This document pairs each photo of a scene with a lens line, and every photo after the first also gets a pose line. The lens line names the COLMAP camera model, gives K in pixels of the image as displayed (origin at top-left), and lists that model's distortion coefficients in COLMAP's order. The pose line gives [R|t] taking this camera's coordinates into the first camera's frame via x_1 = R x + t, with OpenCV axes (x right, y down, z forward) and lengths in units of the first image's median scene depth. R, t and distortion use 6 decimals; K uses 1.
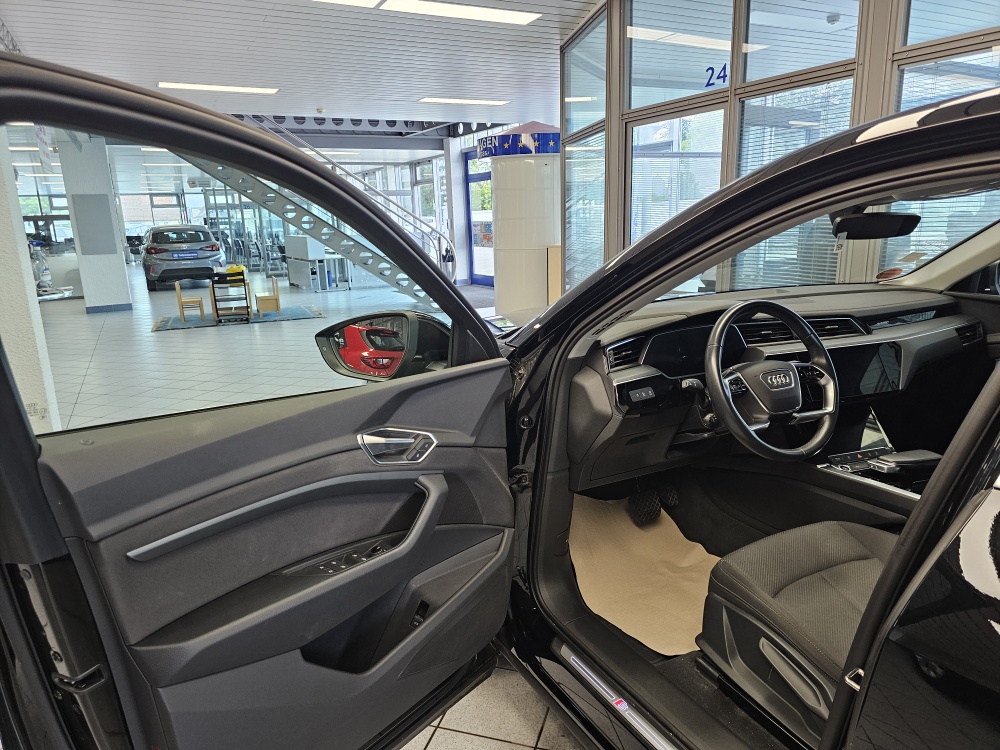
lens RADIAL K [[690.3, 0, 505.3], [0, 690.3, 383.5], [0, 0, 1]] dist [0.037859, -0.054218]
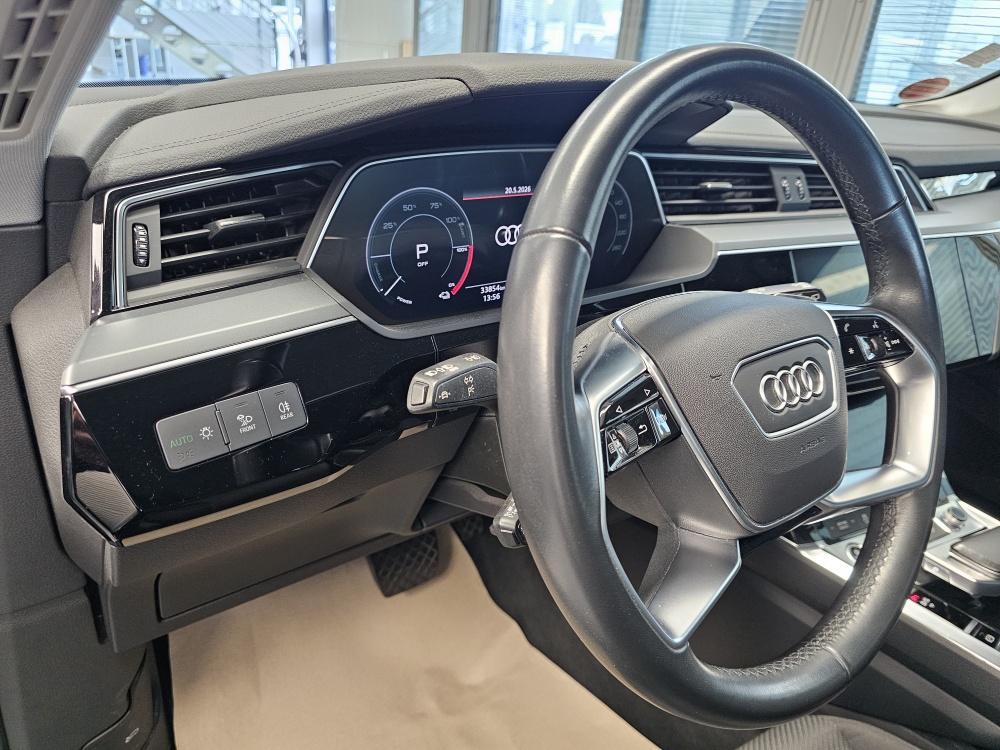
lens RADIAL K [[690.3, 0, 499.5], [0, 690.3, 376.4], [0, 0, 1]] dist [0.037859, -0.054218]
pose [[0.985728, 0.039123, 0.163739, 0.084465], [-0.074370, 0.973768, 0.215045, -0.018981], [-0.151031, -0.224153, 0.962780, 0.264347]]
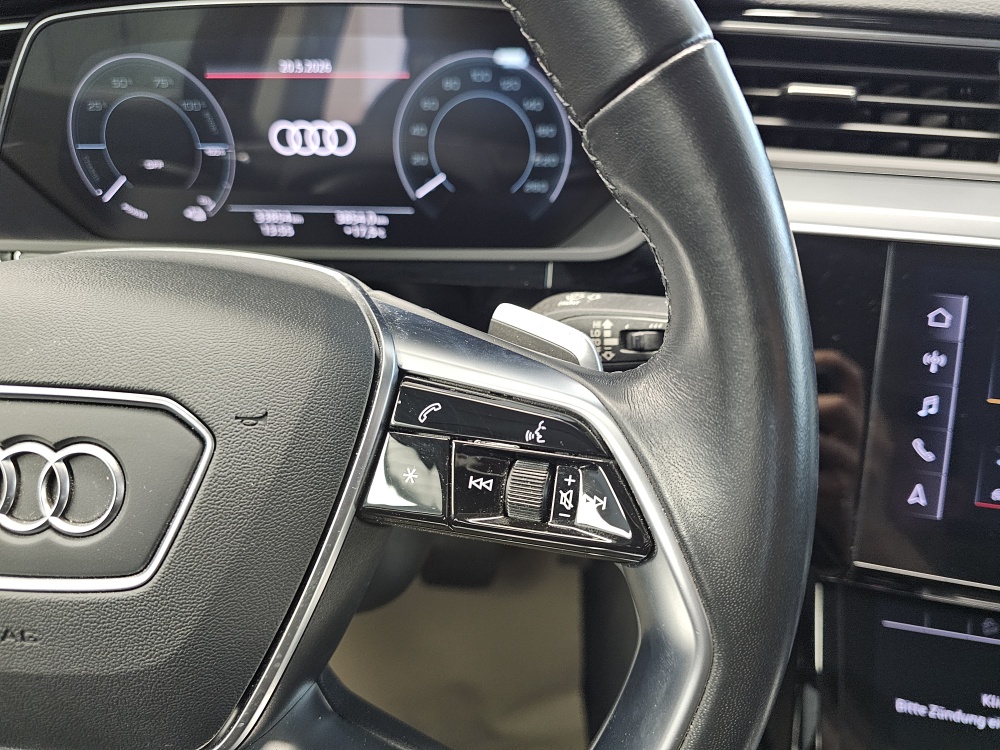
lens RADIAL K [[716.7, 0, 507.6], [0, 716.7, 377.5], [0, 0, 1]] dist [-0.022991, -0.010006]
pose [[0.836316, 0.302994, -0.456914, 0.173060], [-0.145963, 0.926381, 0.347149, -0.023808], [0.528461, -0.223633, 0.818973, 0.328234]]
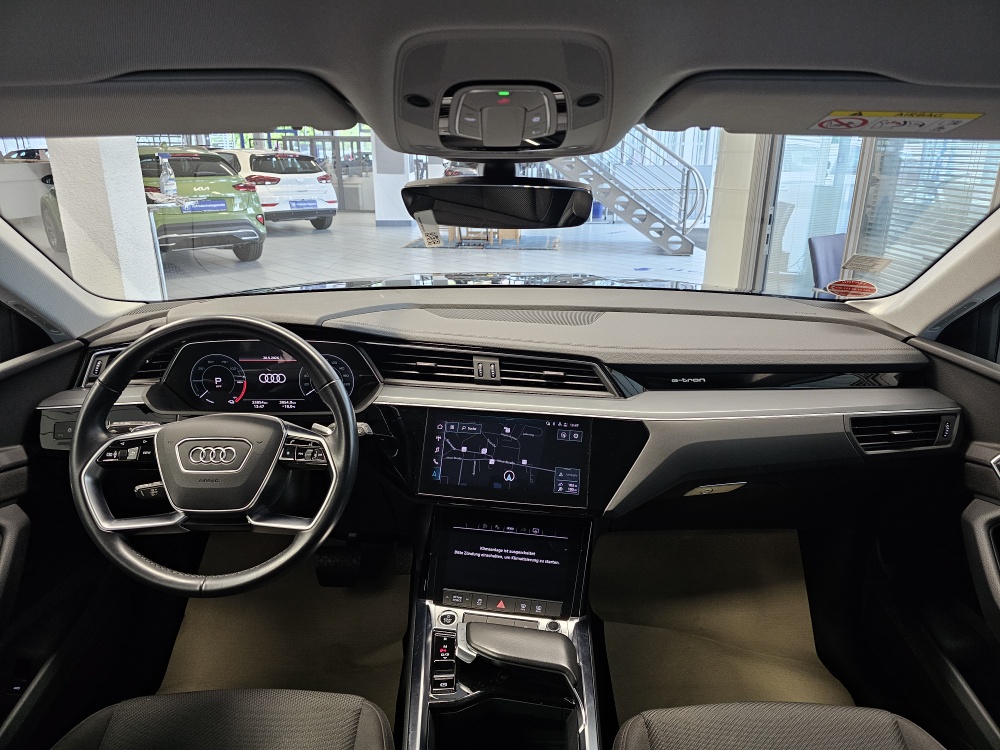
lens RADIAL K [[690.3, 0, 515.8], [0, 690.3, 367.7], [0, 0, 1]] dist [0.037859, -0.054218]
pose [[0.878843, 0.176627, -0.443214, 0.301738], [-0.143066, 0.983763, 0.108360, -0.062484], [0.455156, -0.031822, 0.889843, 0.201418]]
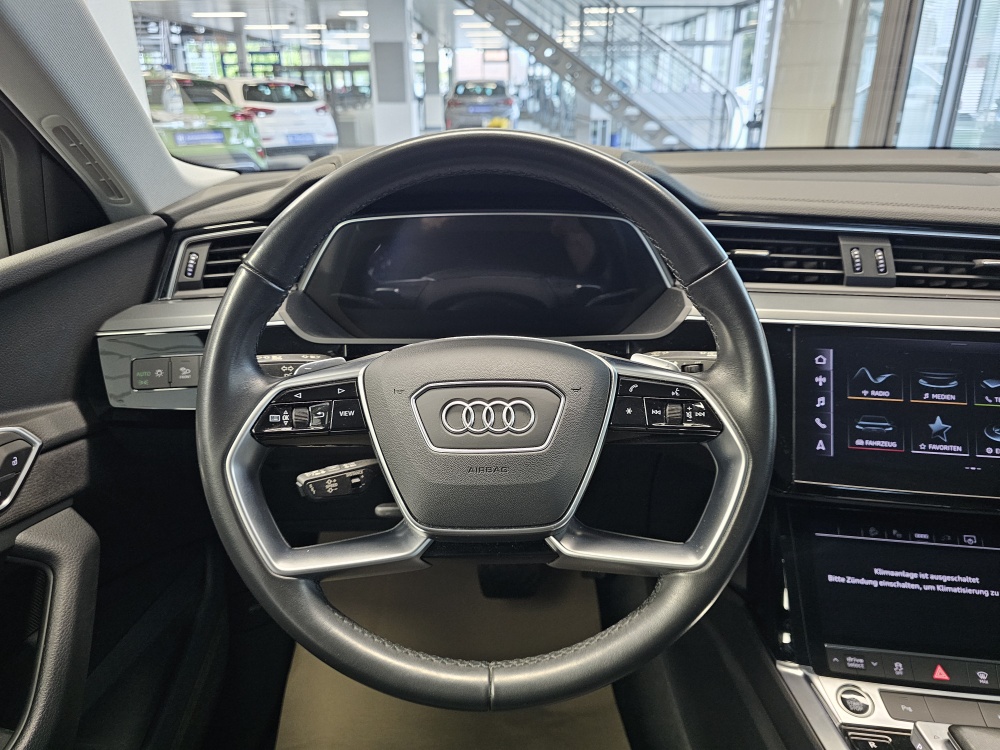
lens RADIAL K [[690.3, 0, 494.8], [0, 690.3, 362.6], [0, 0, 1]] dist [0.037859, -0.054218]
pose [[0.877457, 0.196128, -0.437725, 0.178403], [-0.129490, 0.975558, 0.177535, -0.027132], [0.461846, -0.099098, 0.881407, 0.256710]]
